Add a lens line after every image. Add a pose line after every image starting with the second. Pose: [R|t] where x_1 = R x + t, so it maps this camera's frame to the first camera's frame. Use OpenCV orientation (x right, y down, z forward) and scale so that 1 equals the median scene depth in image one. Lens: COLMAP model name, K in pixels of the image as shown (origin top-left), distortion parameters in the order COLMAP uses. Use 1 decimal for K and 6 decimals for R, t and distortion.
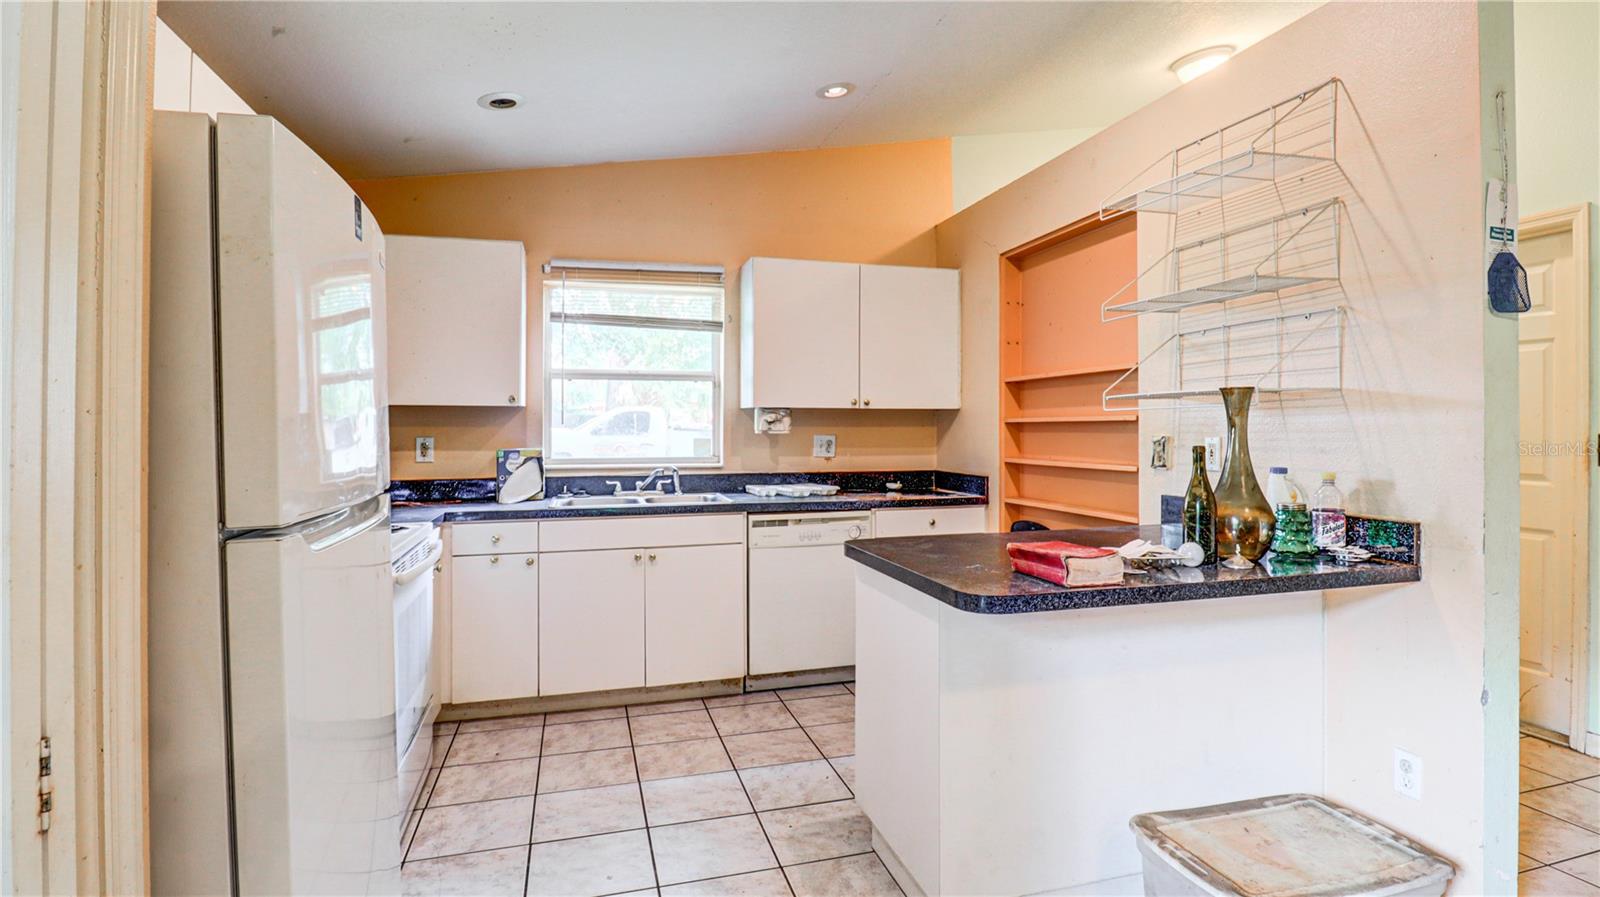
lens RADIAL K [[760.4, 0, 809.4], [0, 760.4, 436.2], [0, 0, 1]] dist [-0.033118, -0.000108]
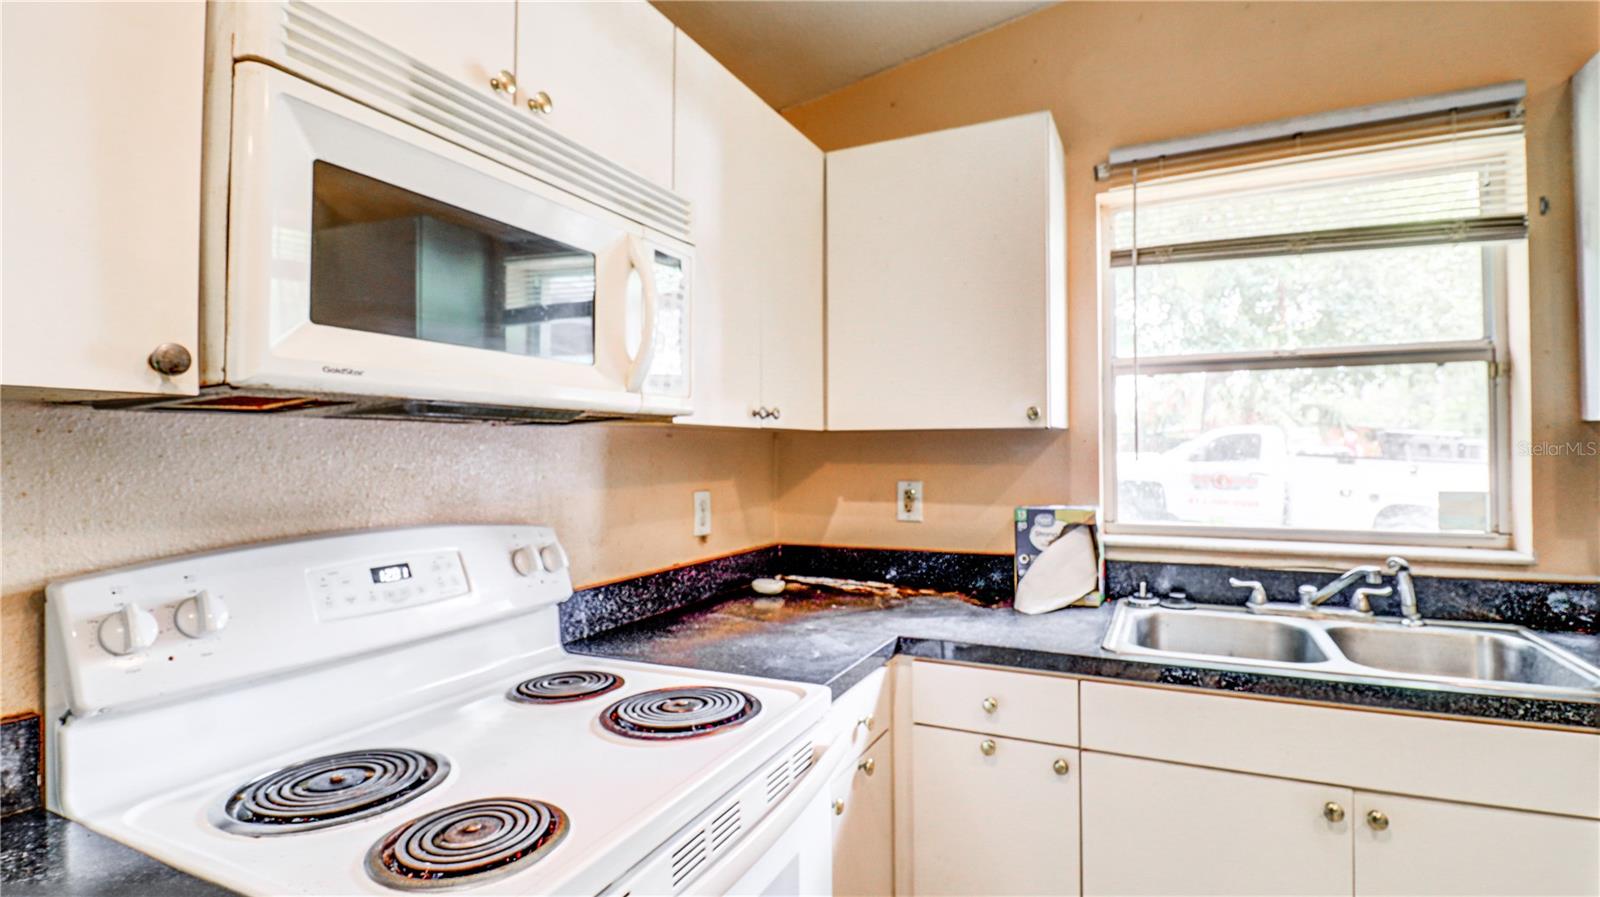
lens RADIAL K [[760.4, 0, 809.4], [0, 760.4, 436.2], [0, 0, 1]] dist [-0.033118, -0.000108]
pose [[0.743156, -0.017739, -0.668883, -0.146782], [-0.003743, 0.999523, -0.030665, -0.015907], [0.669108, 0.025293, 0.742735, 0.467302]]
